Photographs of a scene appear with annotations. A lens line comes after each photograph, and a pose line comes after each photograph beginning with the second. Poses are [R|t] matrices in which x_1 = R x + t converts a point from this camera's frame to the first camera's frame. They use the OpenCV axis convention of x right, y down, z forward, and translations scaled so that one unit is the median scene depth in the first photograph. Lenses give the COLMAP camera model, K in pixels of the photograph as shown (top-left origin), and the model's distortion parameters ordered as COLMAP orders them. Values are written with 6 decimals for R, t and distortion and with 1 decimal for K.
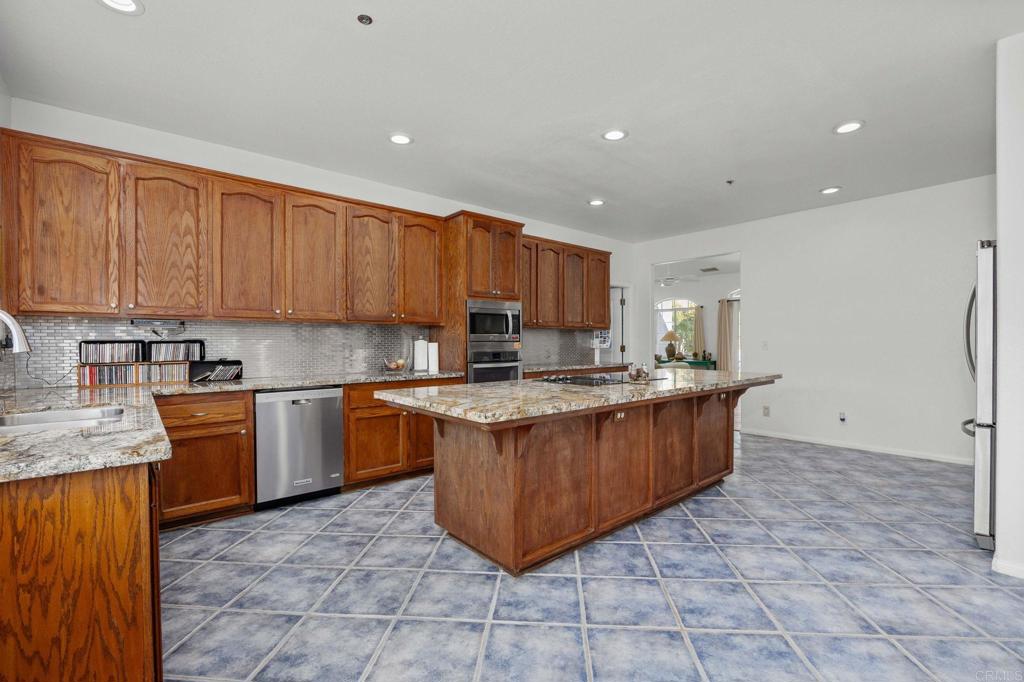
lens RADIAL K [[447.9, 0, 515.9], [0, 447.9, 346.3], [0, 0, 1]] dist [-0.016994, 0.001106]
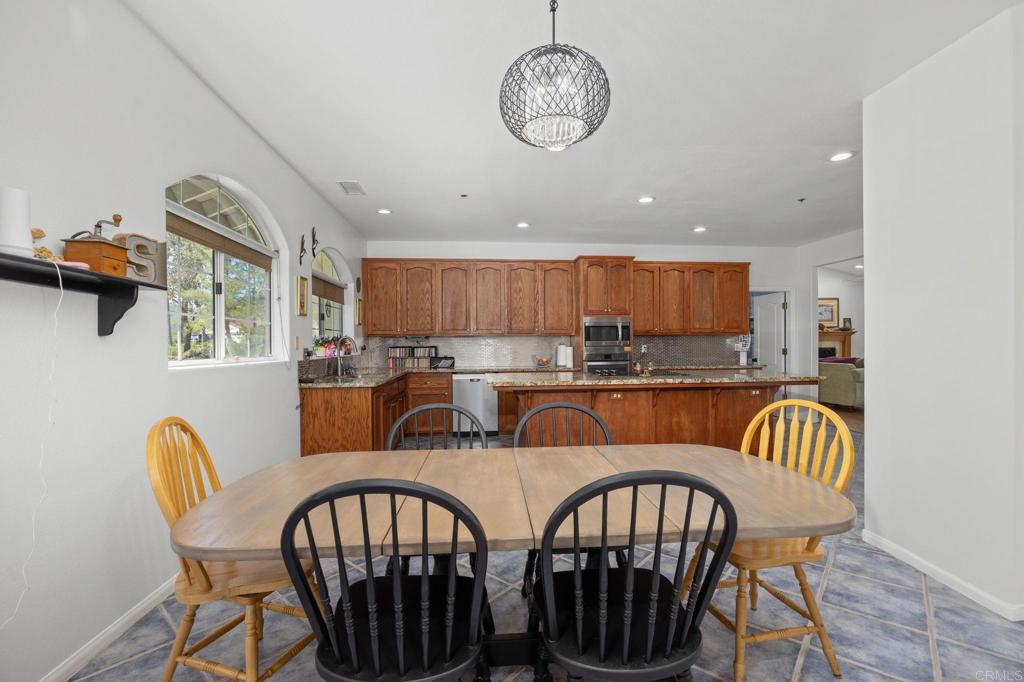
lens RADIAL K [[447.9, 0, 517.4], [0, 447.9, 347.5], [0, 0, 1]] dist [-0.016994, 0.001106]
pose [[0.813879, 0.001861, -0.581032, 0.763475], [-0.000909, 0.999998, 0.001929, -0.012704], [0.581034, -0.001041, 0.813878, -0.405292]]
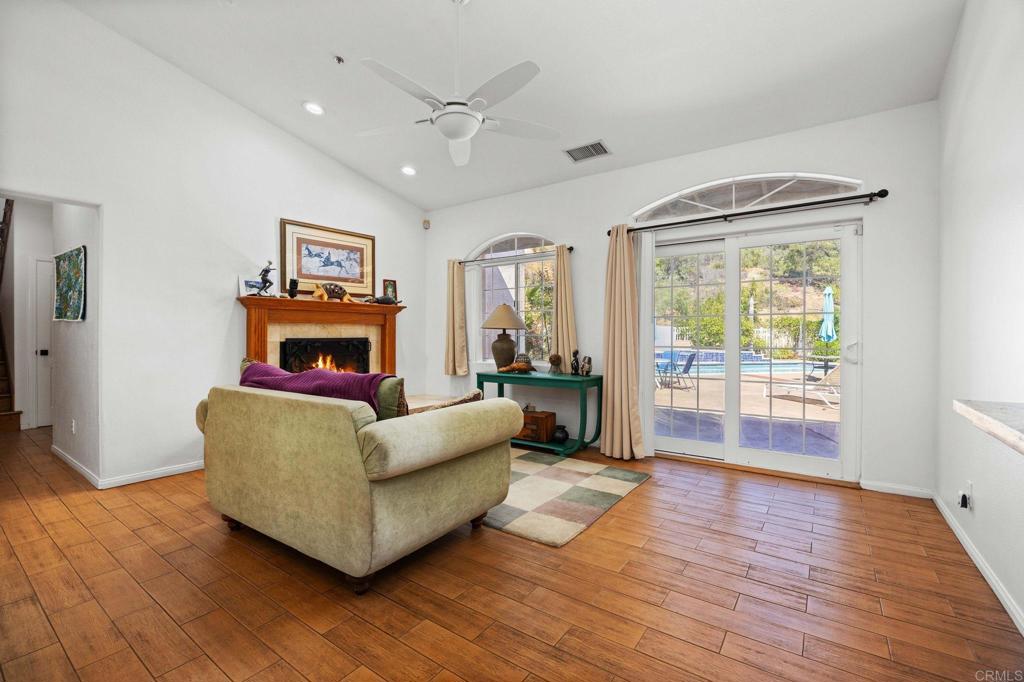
lens RADIAL K [[447.9, 0, 514.0], [0, 447.9, 339.4], [0, 0, 1]] dist [-0.016994, 0.001106]
pose [[0.971549, -0.000948, 0.236838, 0.900501], [0.000854, 1.000000, 0.000497, -0.004286], [-0.236839, -0.000281, 0.971549, 2.053450]]
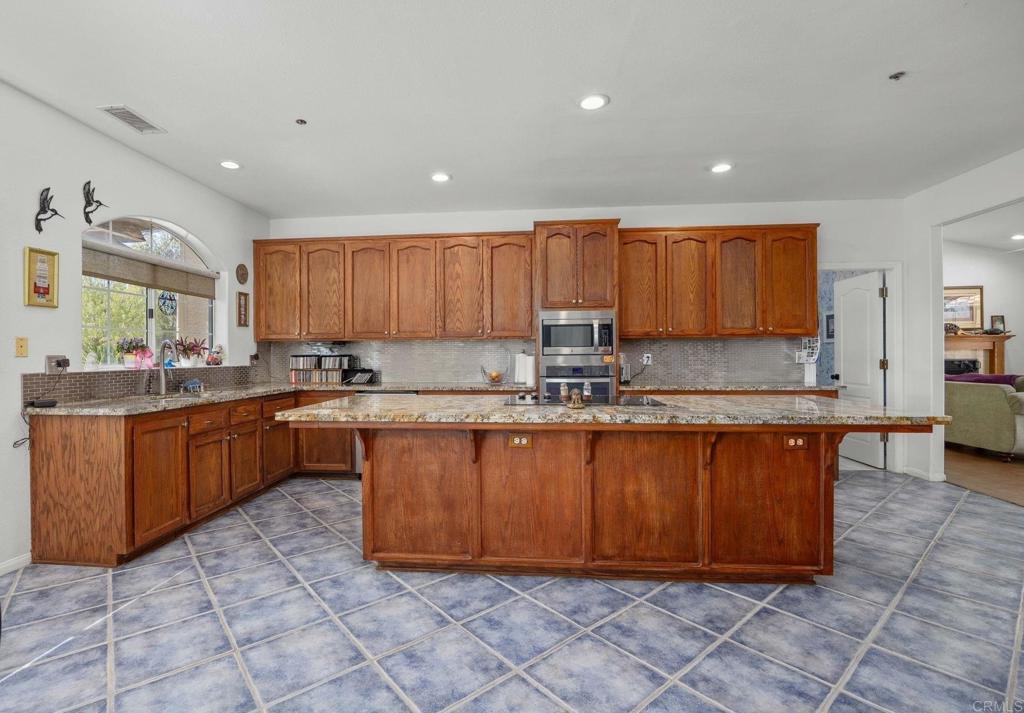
lens RADIAL K [[471.6, 0, 490.7], [0, 471.6, 354.7], [0, 0, 1]] dist [-0.016986, 0.001284]
pose [[0.689550, -0.003073, -0.724232, 0.768880], [-0.003337, 0.999967, -0.007419, -0.004434], [0.724231, 0.007532, 0.689517, 0.295940]]
